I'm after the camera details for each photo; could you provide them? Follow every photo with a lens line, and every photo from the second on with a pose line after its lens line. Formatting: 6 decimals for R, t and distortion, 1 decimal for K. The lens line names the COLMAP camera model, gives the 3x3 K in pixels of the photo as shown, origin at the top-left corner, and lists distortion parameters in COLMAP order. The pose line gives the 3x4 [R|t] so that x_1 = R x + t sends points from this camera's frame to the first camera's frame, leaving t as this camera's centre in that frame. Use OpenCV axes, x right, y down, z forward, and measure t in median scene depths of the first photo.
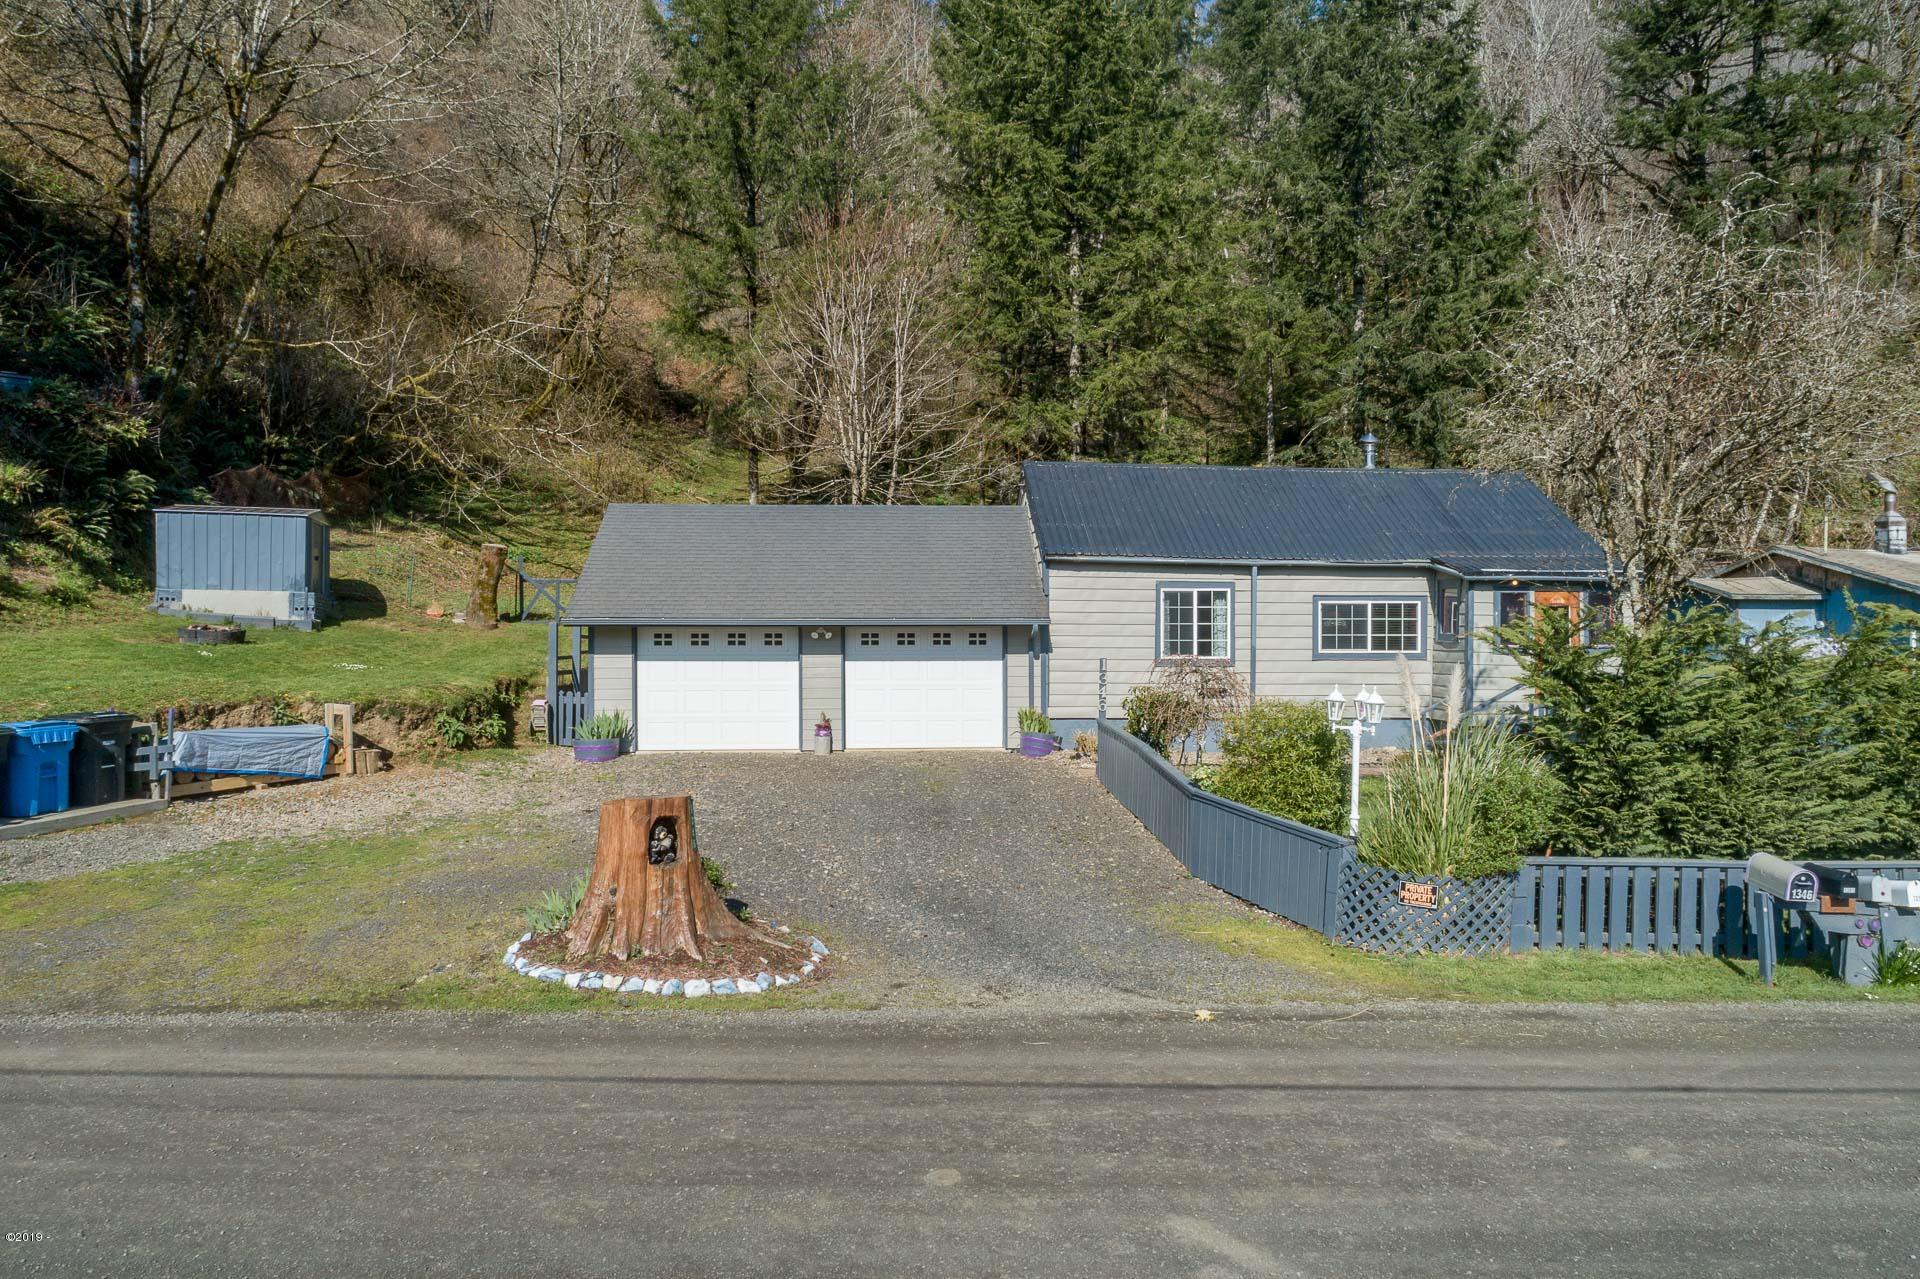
lens RADIAL K [[1308.8, 0, 969.1], [0, 1308.8, 646.6], [0, 0, 1]] dist [0.000669, 0.004480]
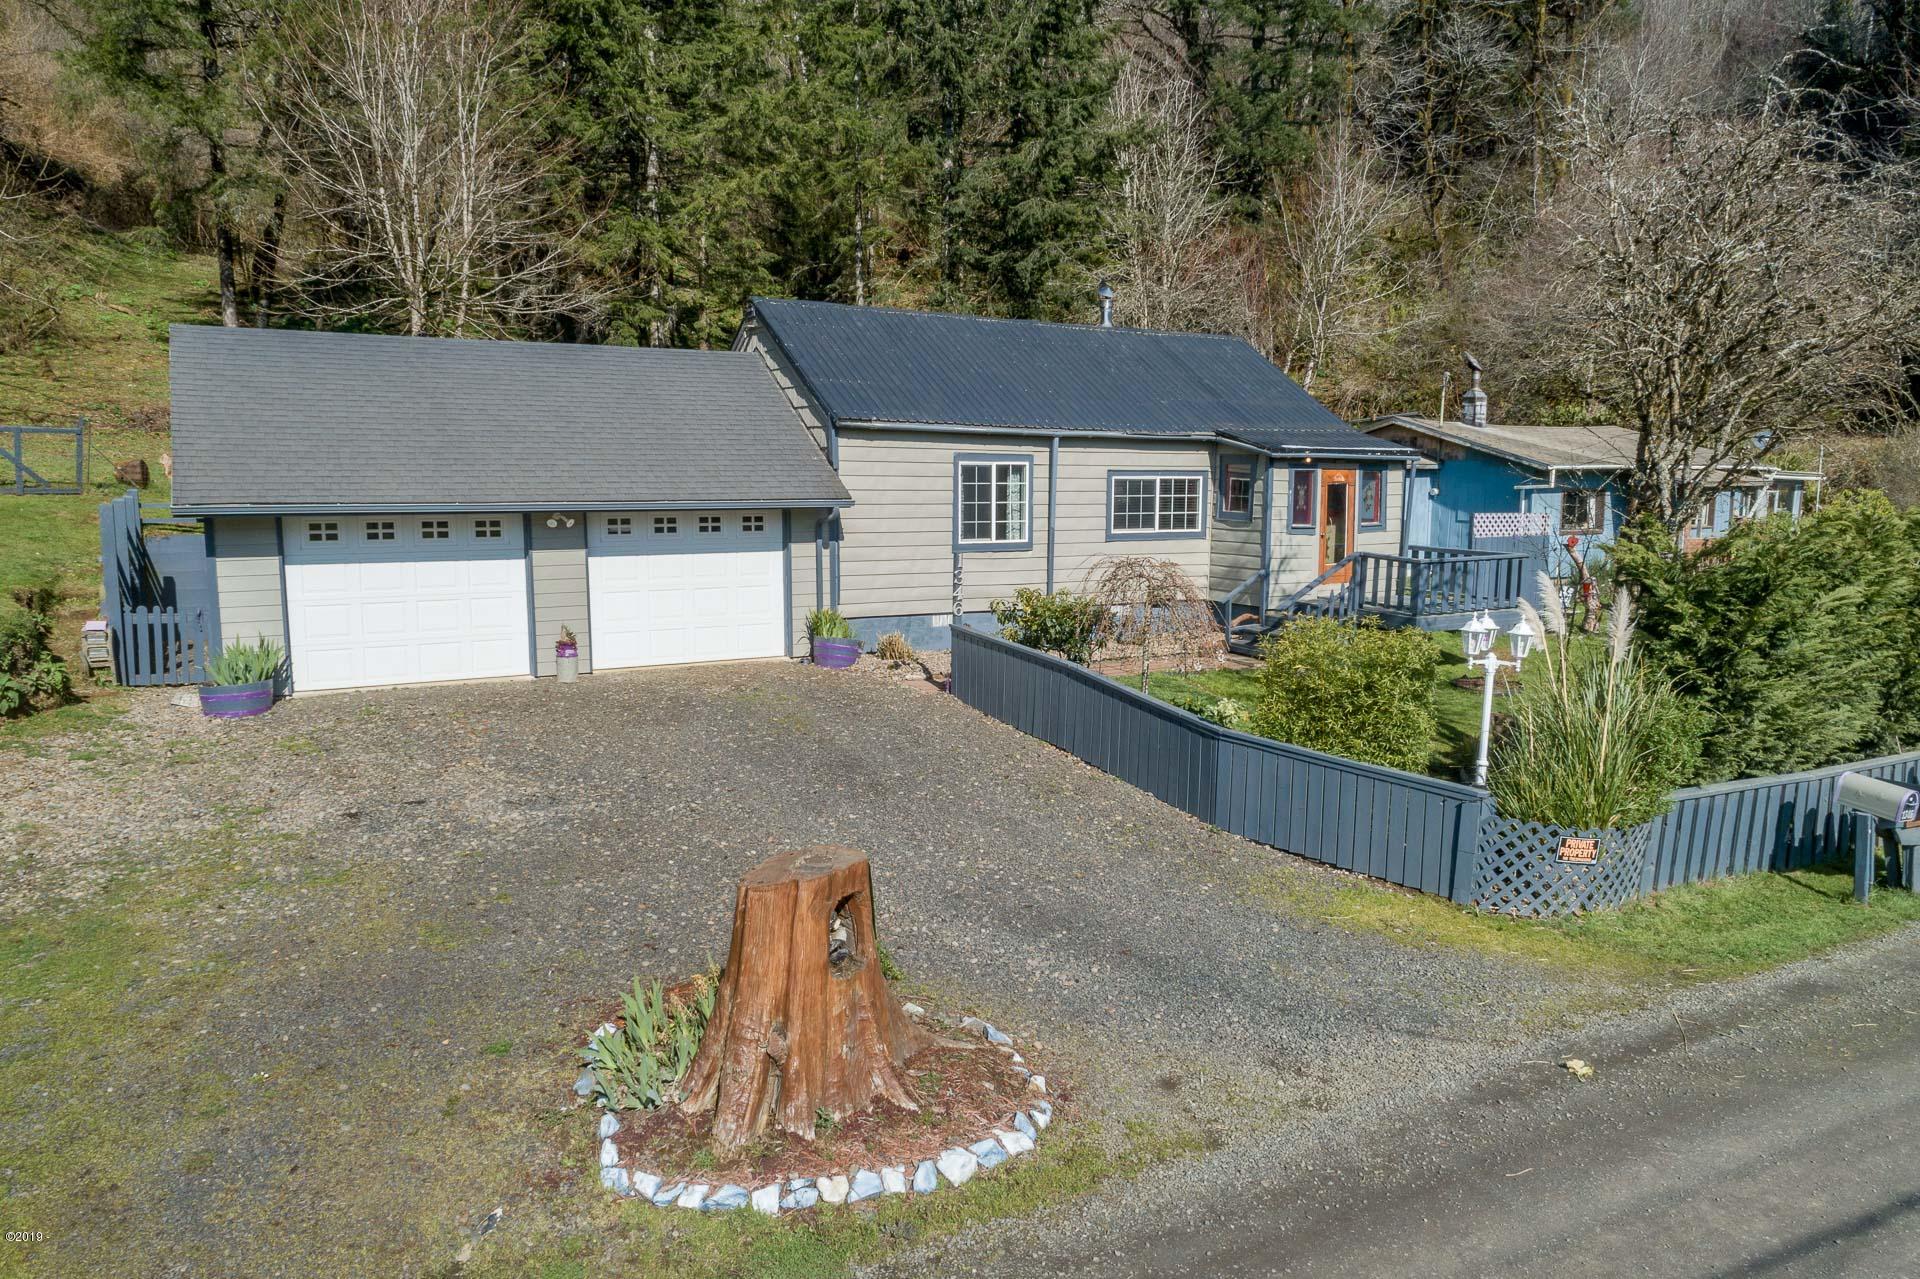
lens RADIAL K [[1308.8, 0, 969.5], [0, 1308.8, 628.9], [0, 0, 1]] dist [0.000669, 0.004480]
pose [[0.903784, -0.048112, 0.425276, -0.218487], [0.000038, 0.993670, 0.112335, -0.032265], [-0.427989, -0.101510, 0.898065, 0.216976]]
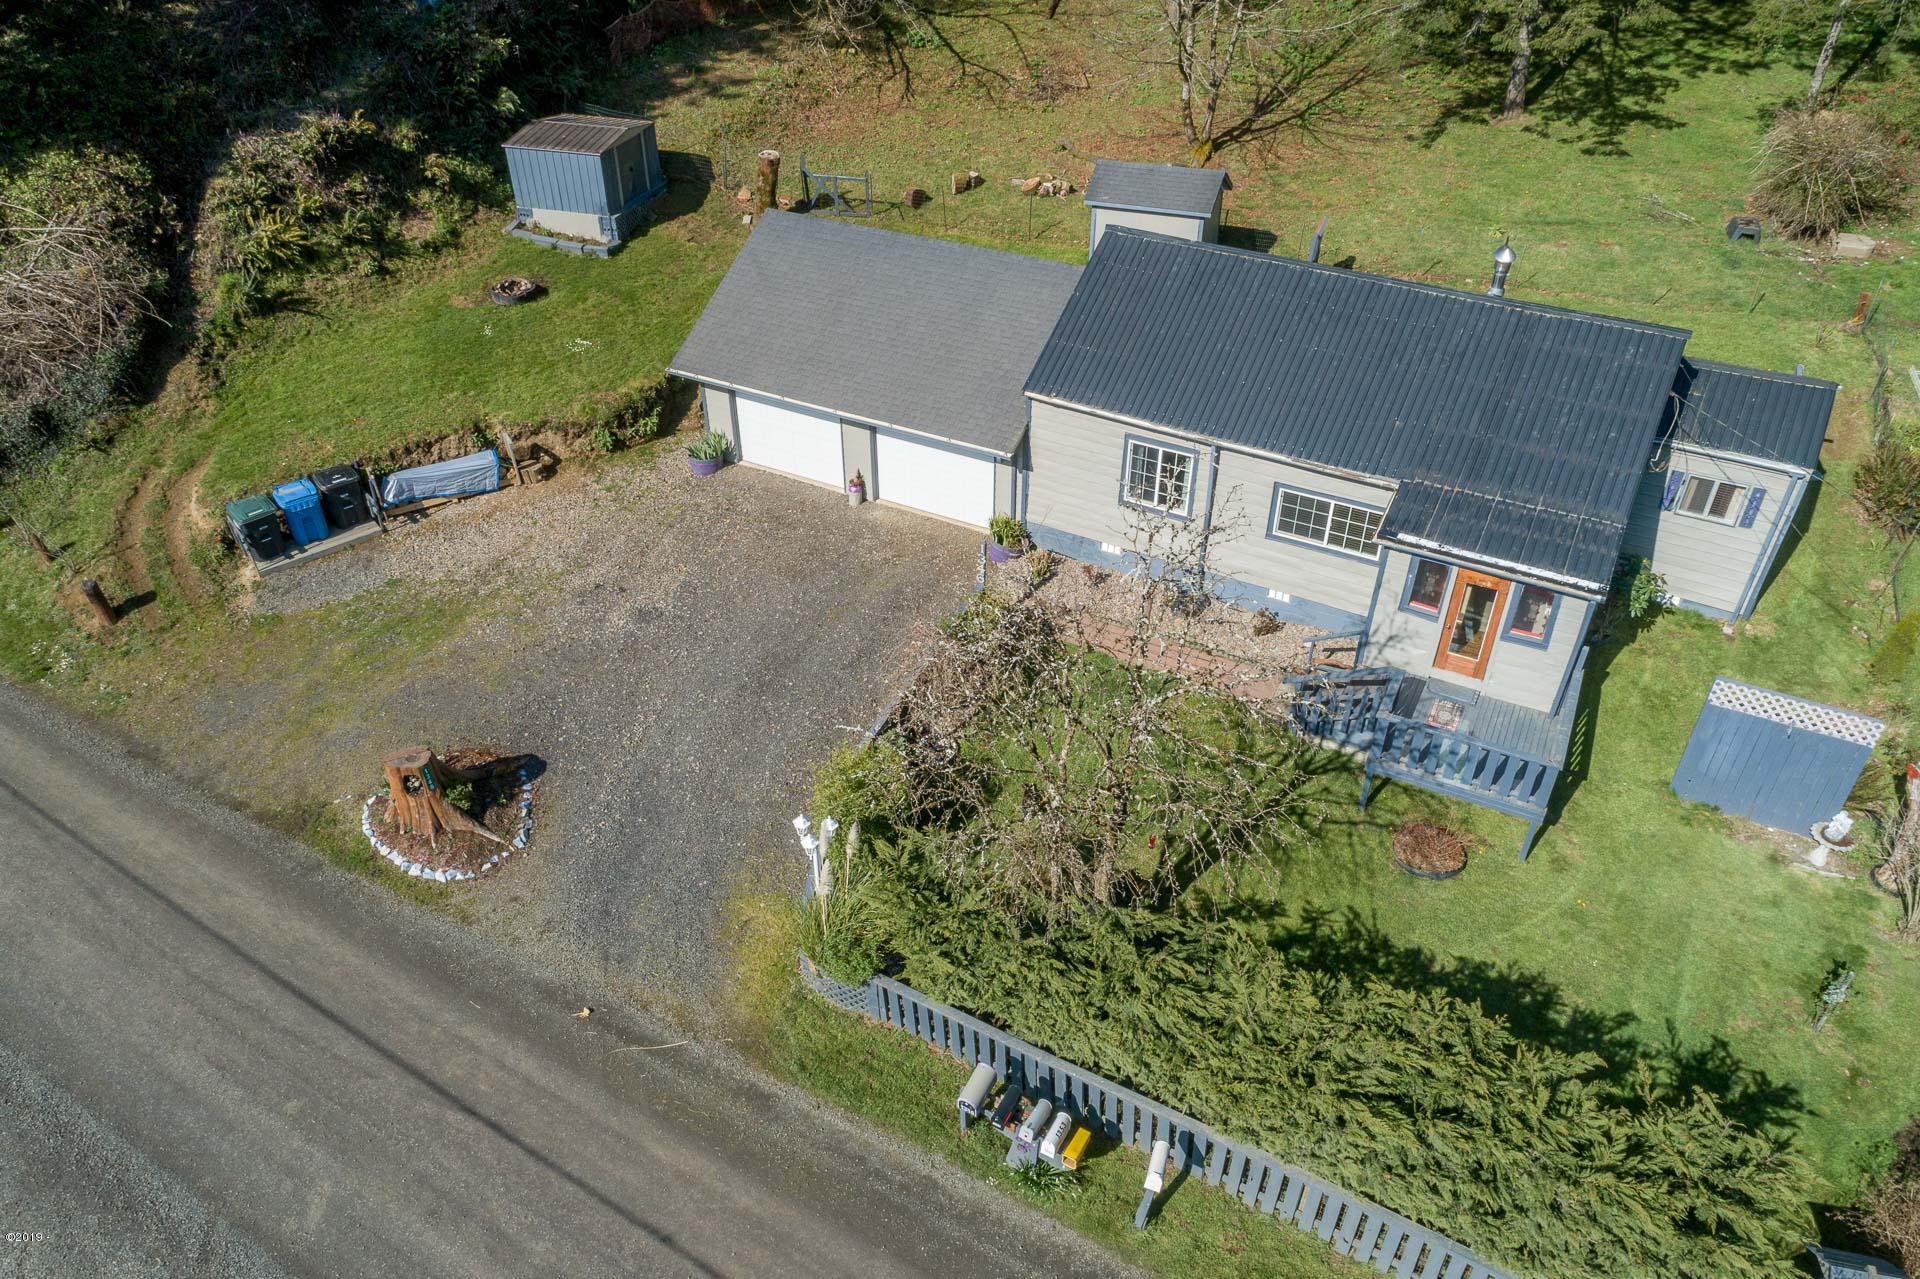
lens RADIAL K [[1308.8, 0, 950.3], [0, 1308.8, 641.2], [0, 0, 1]] dist [0.000669, 0.004480]
pose [[0.833331, 0.320931, -0.450069, 0.546359], [-0.002933, 0.816756, 0.576975, -0.510995], [0.552766, -0.479491, 0.681570, 0.147139]]
